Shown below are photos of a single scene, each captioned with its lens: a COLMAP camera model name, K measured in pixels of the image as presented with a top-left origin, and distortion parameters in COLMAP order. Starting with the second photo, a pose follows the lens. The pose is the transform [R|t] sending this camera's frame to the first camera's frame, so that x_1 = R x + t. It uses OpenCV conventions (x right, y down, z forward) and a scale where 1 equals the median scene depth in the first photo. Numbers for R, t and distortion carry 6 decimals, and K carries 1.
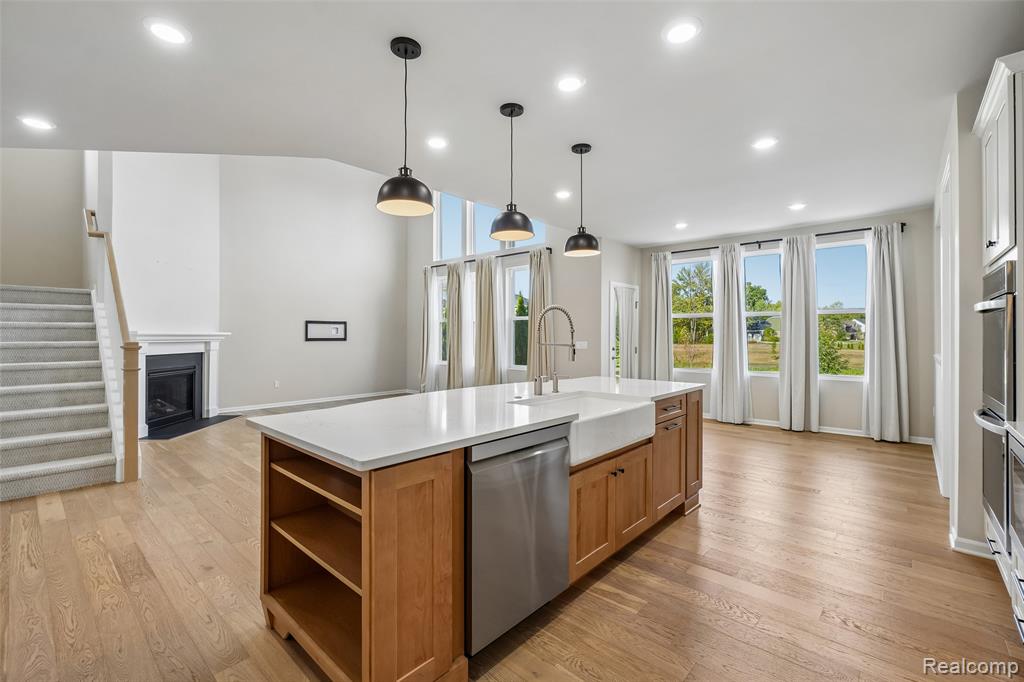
lens RADIAL K [[447.4, 0, 515.7], [0, 447.4, 335.5], [0, 0, 1]] dist [-0.007718, 0.001983]
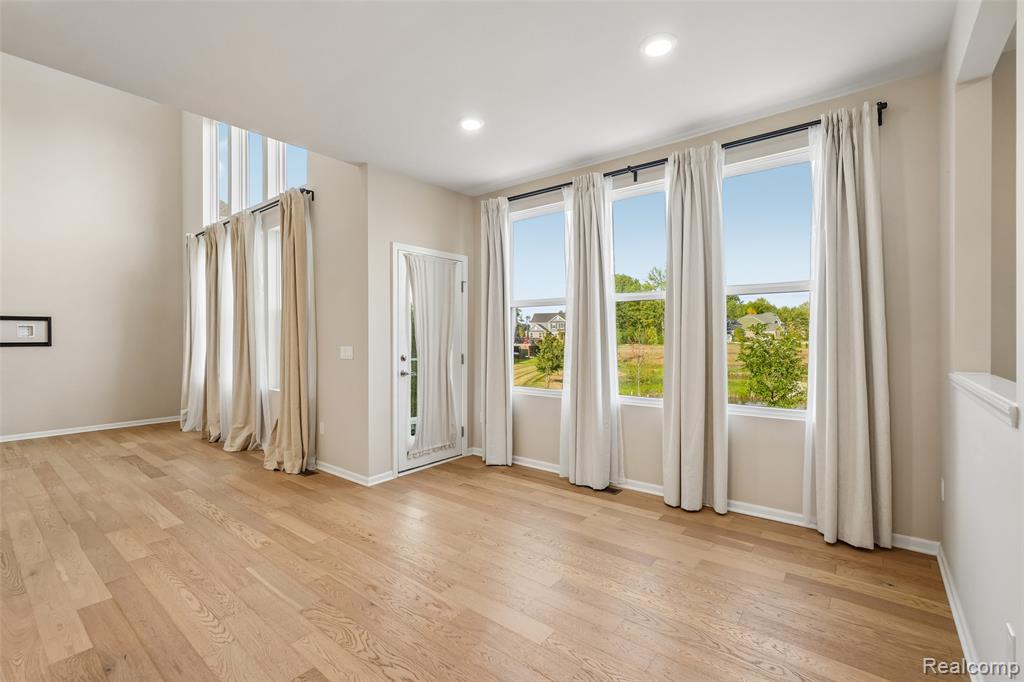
lens RADIAL K [[447.4, 0, 514.6], [0, 447.4, 342.3], [0, 0, 1]] dist [-0.007718, 0.001983]
pose [[0.999041, -0.006179, 0.043338, 0.363515], [0.005695, 0.999920, 0.011292, 0.003142], [-0.043405, -0.011034, 0.998997, 0.430546]]
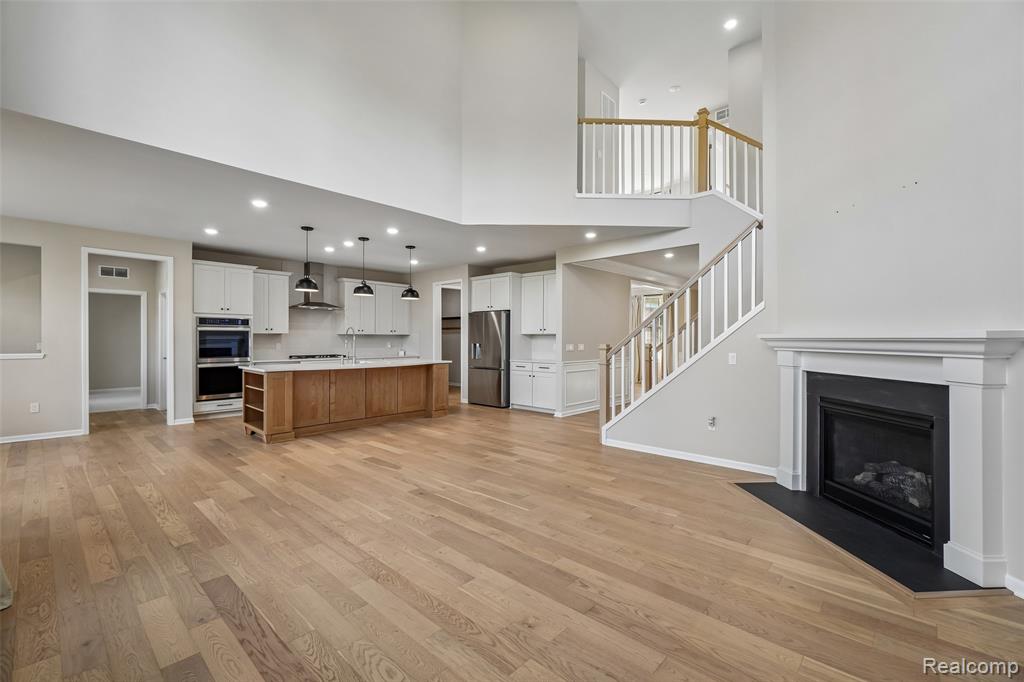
lens RADIAL K [[447.4, 0, 512.9], [0, 447.4, 338.3], [0, 0, 1]] dist [-0.007718, 0.001983]
pose [[-0.999357, -0.005157, 0.035485, -0.354787], [-0.005355, 0.999971, -0.005483, 0.002521], [-0.035456, -0.005670, -0.999355, 1.418022]]
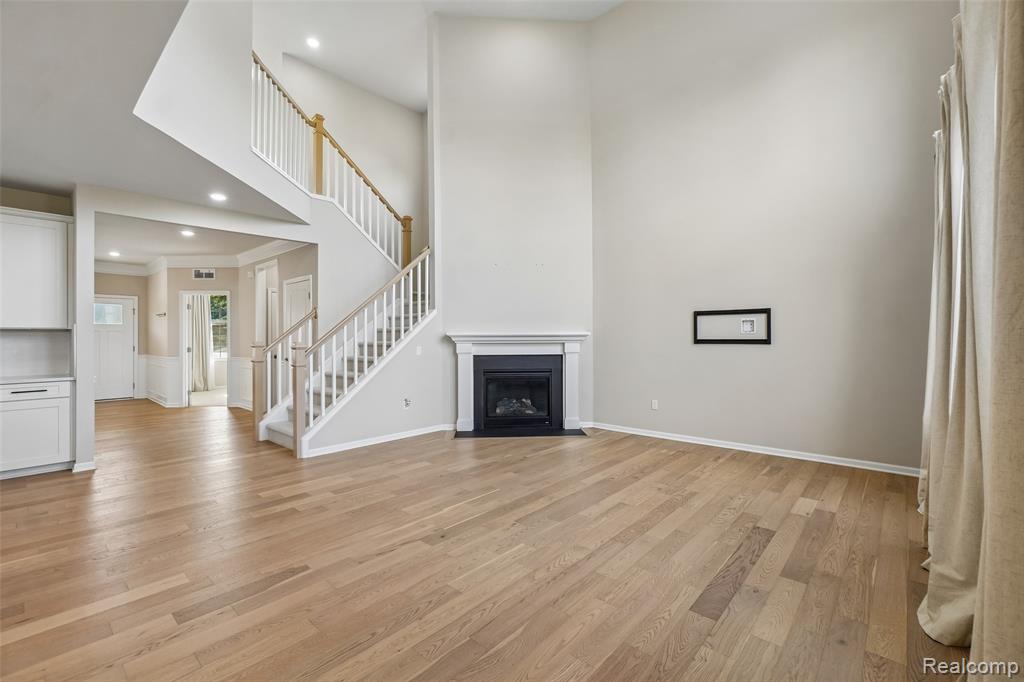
lens RADIAL K [[447.4, 0, 516.2], [0, 447.4, 334.9], [0, 0, 1]] dist [-0.007718, 0.001983]
pose [[-0.006832, -0.003833, -0.999969, 0.207393], [0.006697, 0.999970, -0.003878, 0.000580], [0.999954, -0.006724, -0.006806, 0.942611]]
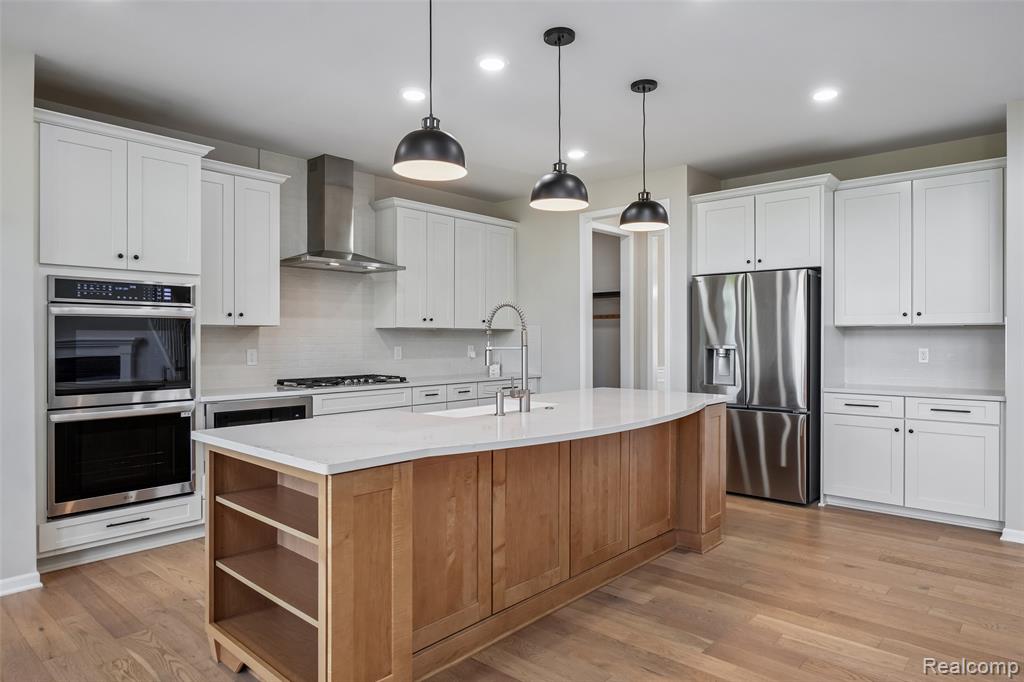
lens RADIAL K [[620.4, 0, 509.2], [0, 620.4, 335.0], [0, 0, 1]] dist [-0.008150, -0.000591]
pose [[-0.999862, -0.002189, 0.016461, 0.035849], [-0.002383, 0.999927, -0.011807, 0.003770], [-0.016434, -0.011845, -0.999795, 0.900707]]
